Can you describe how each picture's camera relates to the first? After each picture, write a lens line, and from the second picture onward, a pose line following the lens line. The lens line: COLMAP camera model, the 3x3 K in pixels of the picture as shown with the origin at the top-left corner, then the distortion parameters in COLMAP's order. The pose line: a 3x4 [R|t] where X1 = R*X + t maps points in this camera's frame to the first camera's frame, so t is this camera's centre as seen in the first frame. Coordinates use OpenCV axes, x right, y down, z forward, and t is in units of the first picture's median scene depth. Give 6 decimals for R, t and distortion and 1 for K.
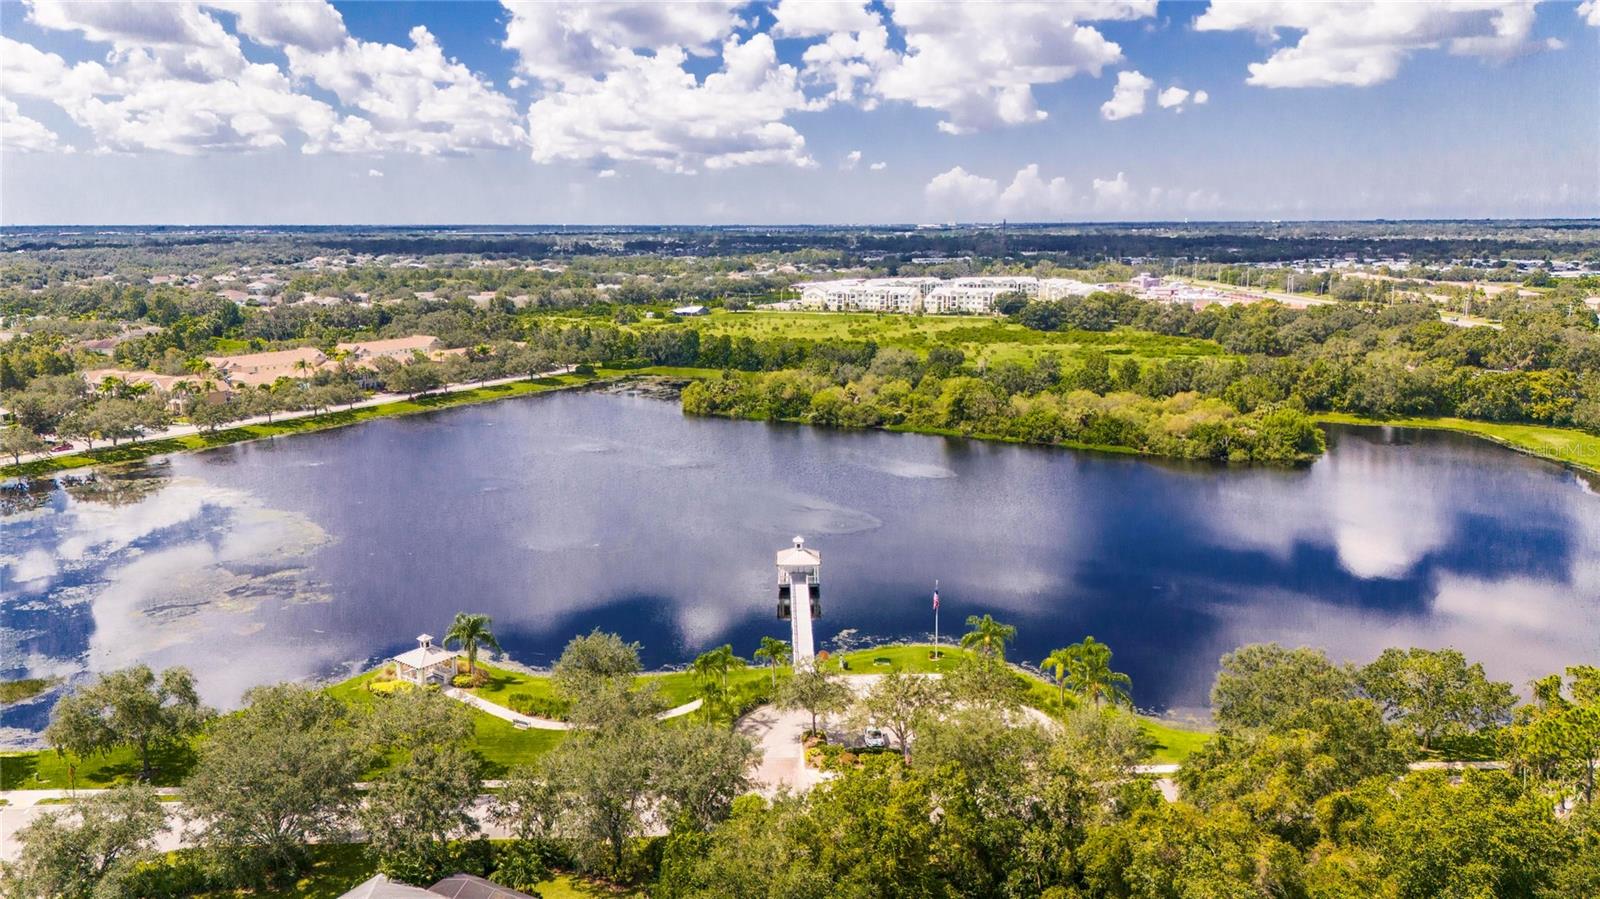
lens RADIAL K [[1165.3, 0, 798.4], [0, 1165.3, 455.4], [0, 0, 1]] dist [0.067230, -0.061200]
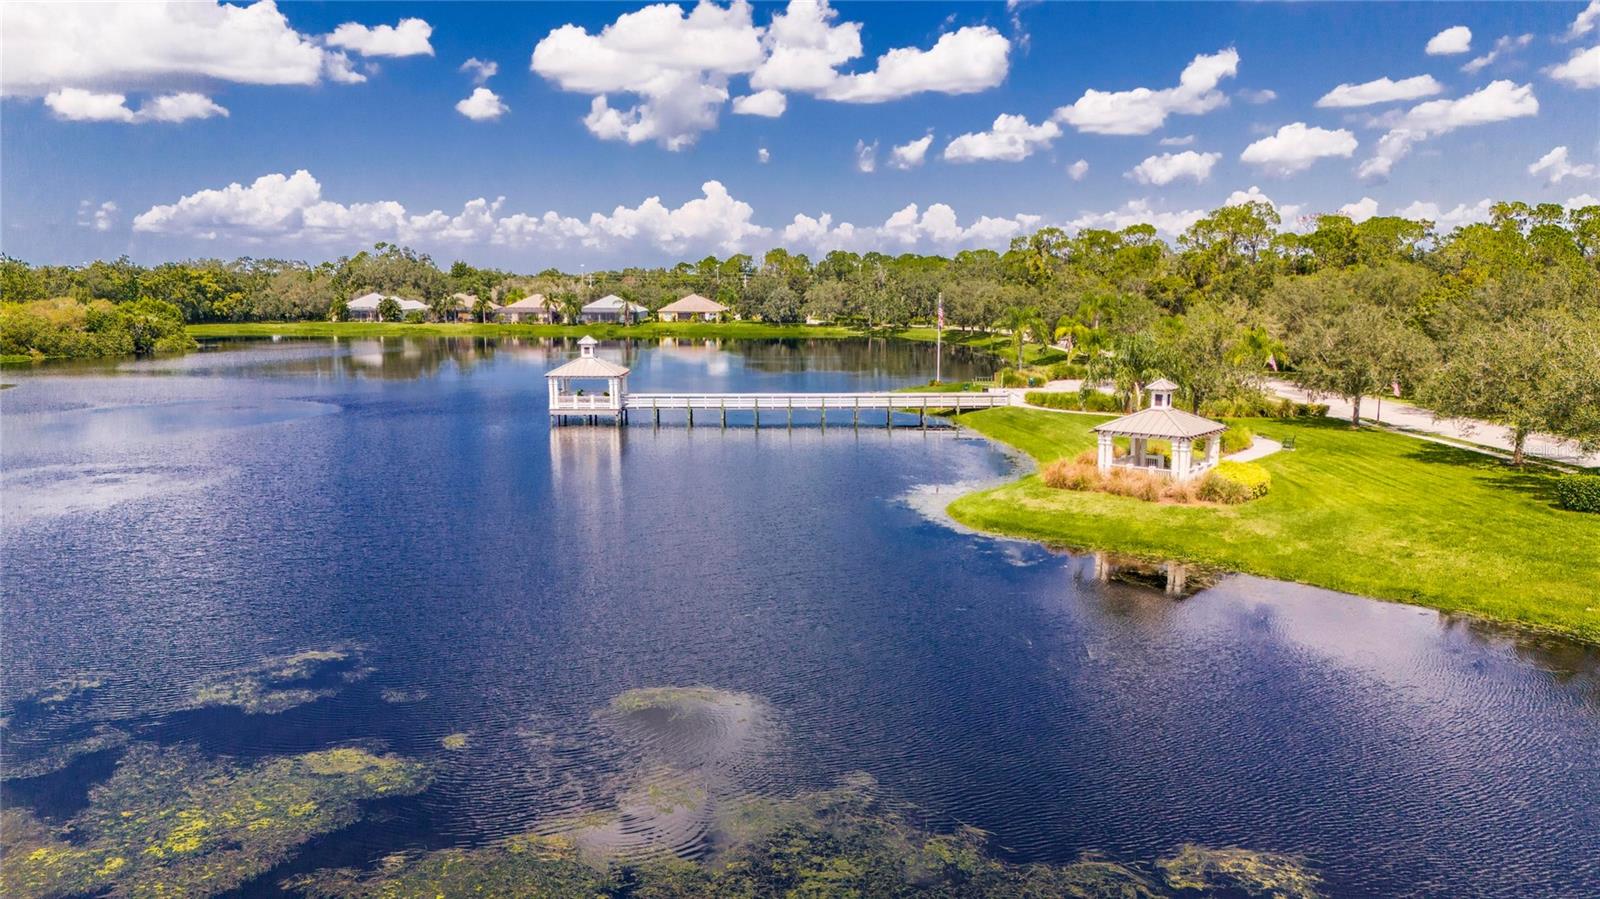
lens RADIAL K [[1165.3, 0, 804.4], [0, 1165.3, 459.5], [0, 0, 1]] dist [0.067230, -0.061200]
pose [[0.009638, -0.144608, 0.989442, -0.340474], [0.192622, 0.971225, 0.140069, 0.038393], [-0.981226, 0.189238, 0.037216, 0.483659]]
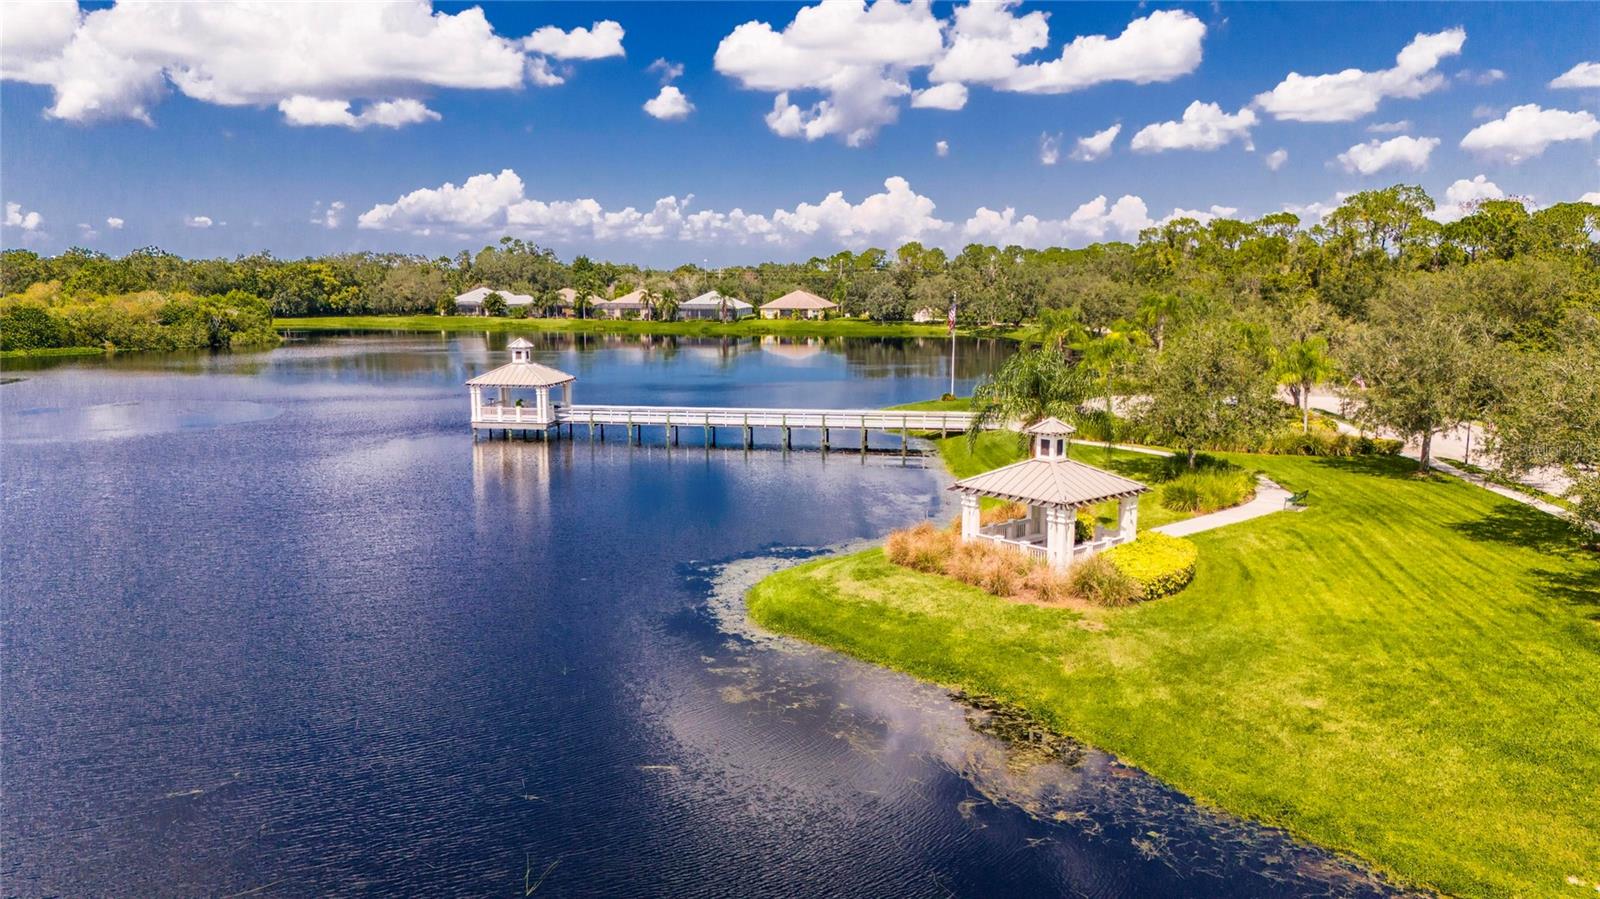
lens RADIAL K [[1165.3, 0, 807.0], [0, 1165.3, 455.9], [0, 0, 1]] dist [0.067230, -0.061200]
pose [[0.158623, -0.143643, 0.976834, -0.284094], [0.185630, 0.976056, 0.113385, 0.047740], [-0.969732, 0.163345, 0.181489, 0.431960]]
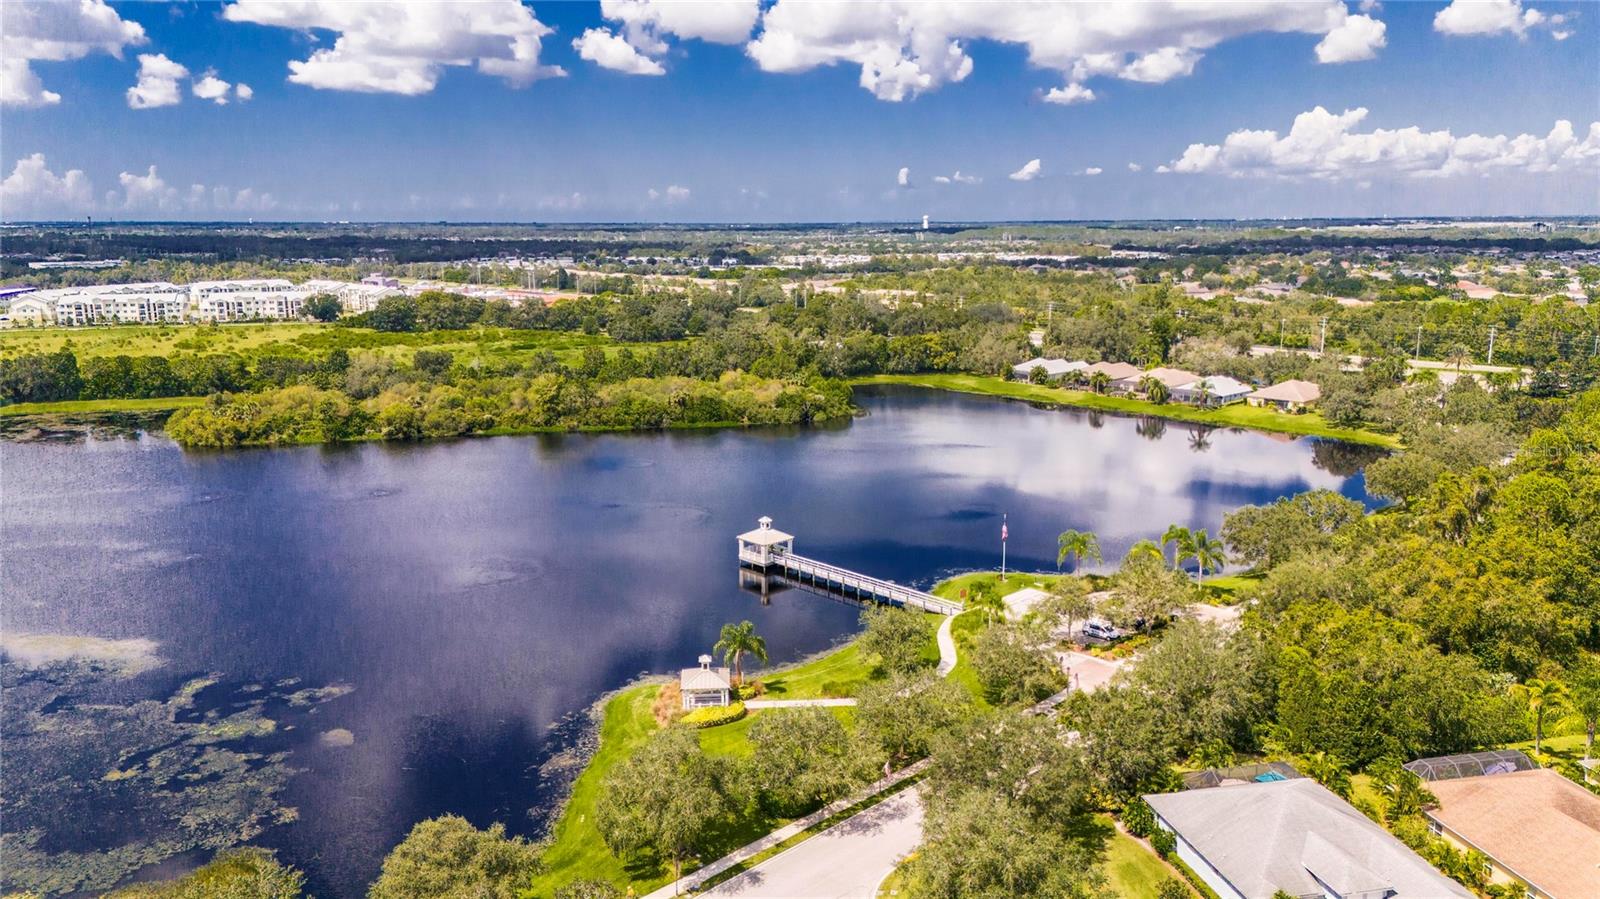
lens RADIAL K [[1165.3, 0, 798.0], [0, 1165.3, 461.6], [0, 0, 1]] dist [0.067230, -0.061200]
pose [[0.740363, -0.134132, 0.658689, -0.368226], [0.131323, 0.989870, 0.053965, -0.018292], [-0.659255, 0.046547, 0.750478, 0.102844]]
